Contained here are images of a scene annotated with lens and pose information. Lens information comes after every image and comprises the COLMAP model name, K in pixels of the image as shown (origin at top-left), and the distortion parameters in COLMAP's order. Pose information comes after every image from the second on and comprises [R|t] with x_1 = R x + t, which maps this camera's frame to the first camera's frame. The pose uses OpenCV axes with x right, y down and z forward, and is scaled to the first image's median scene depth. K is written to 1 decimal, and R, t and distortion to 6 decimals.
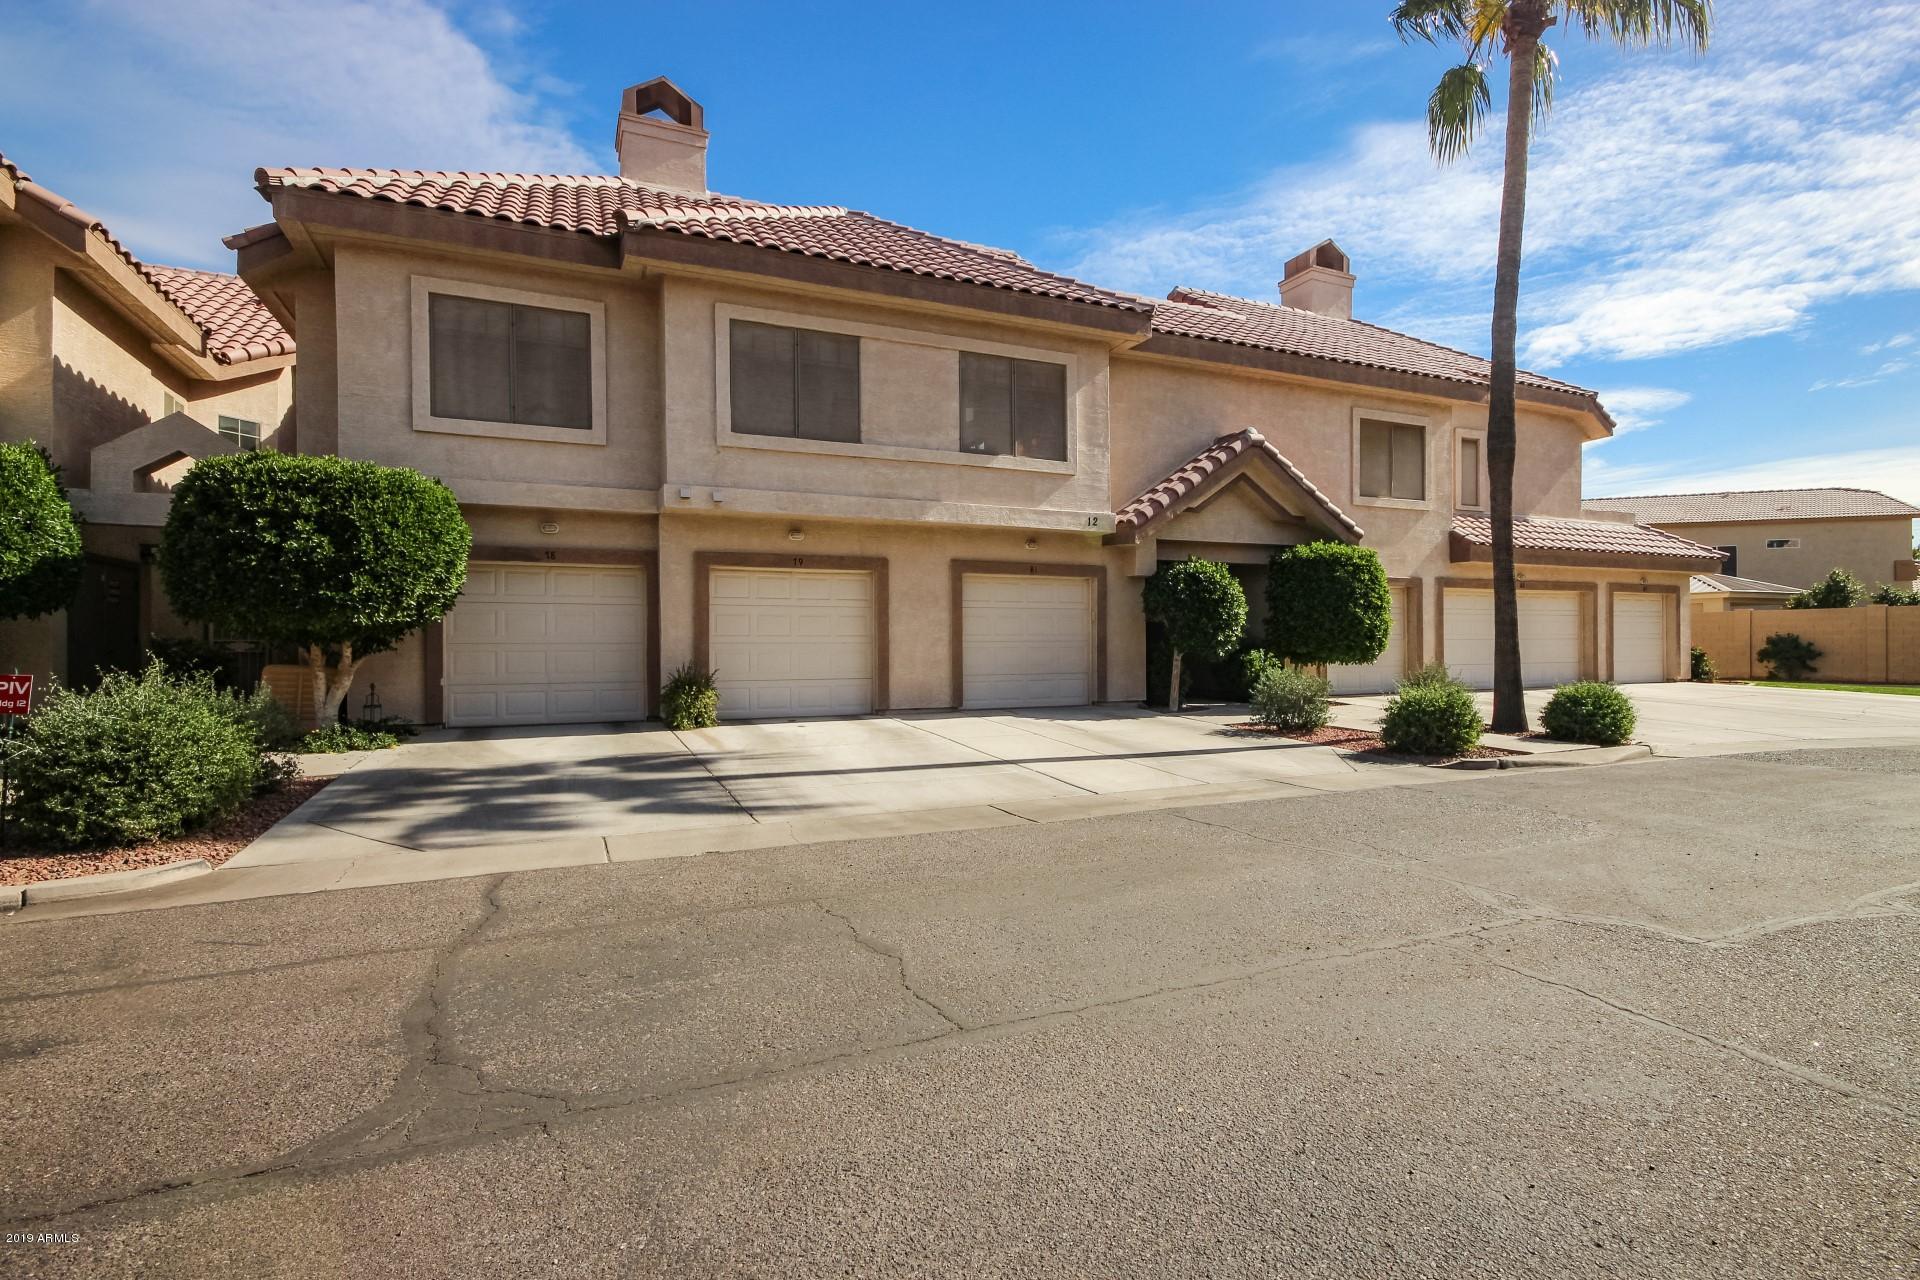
lens RADIAL K [[860.8, 0, 962.5], [0, 860.8, 649.0], [0, 0, 1]] dist [0.000848, -0.000319]
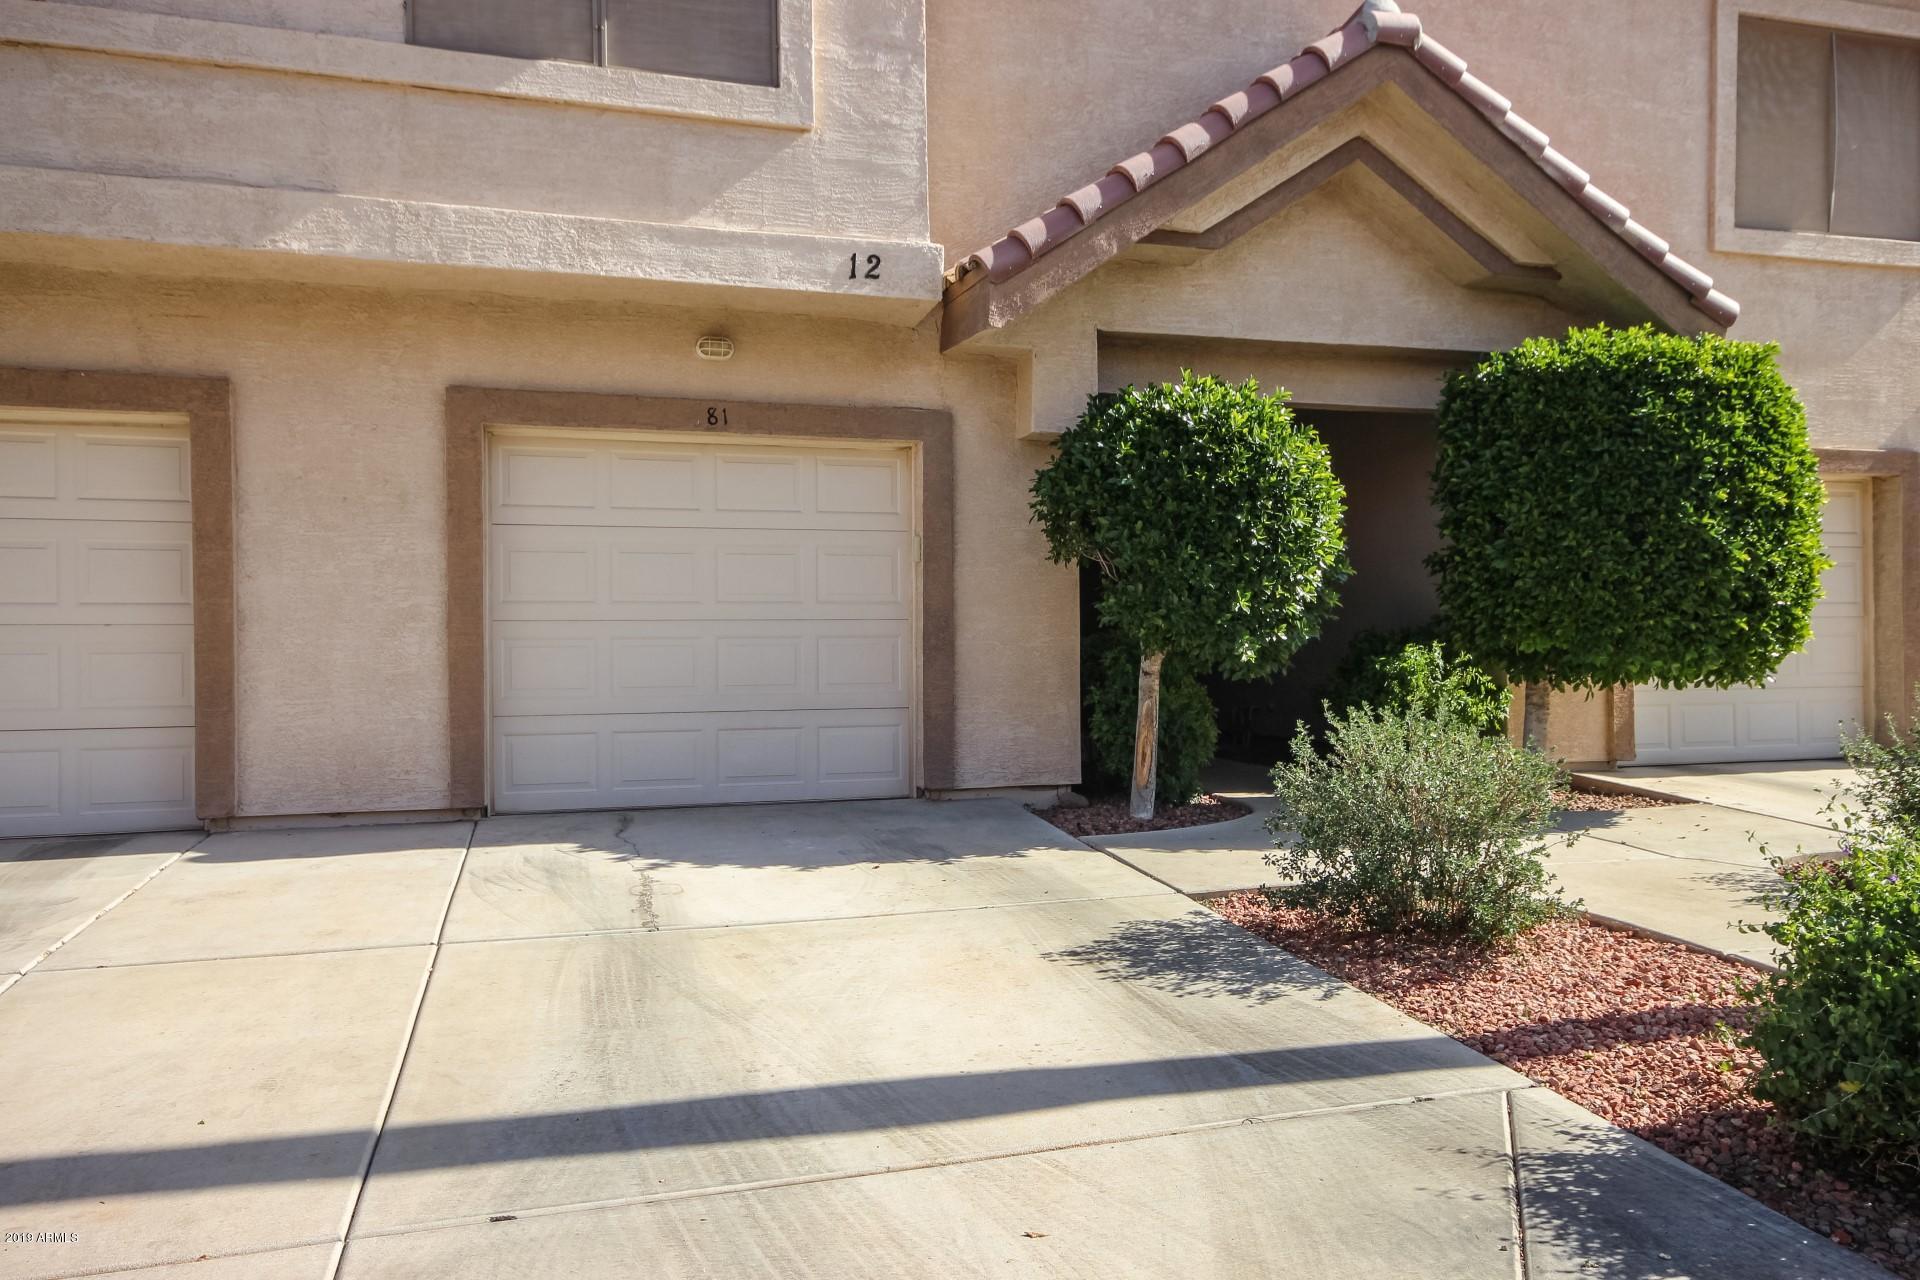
lens RADIAL K [[1273.8, 0, 961.5], [0, 1273.8, 656.0], [0, 0, 1]] dist [0.015833, 0.001462]
pose [[0.990446, -0.000811, -0.137902, 0.245088], [0.001515, 0.999986, 0.004997, 0.003121], [0.137896, -0.005158, 0.990433, 0.478969]]
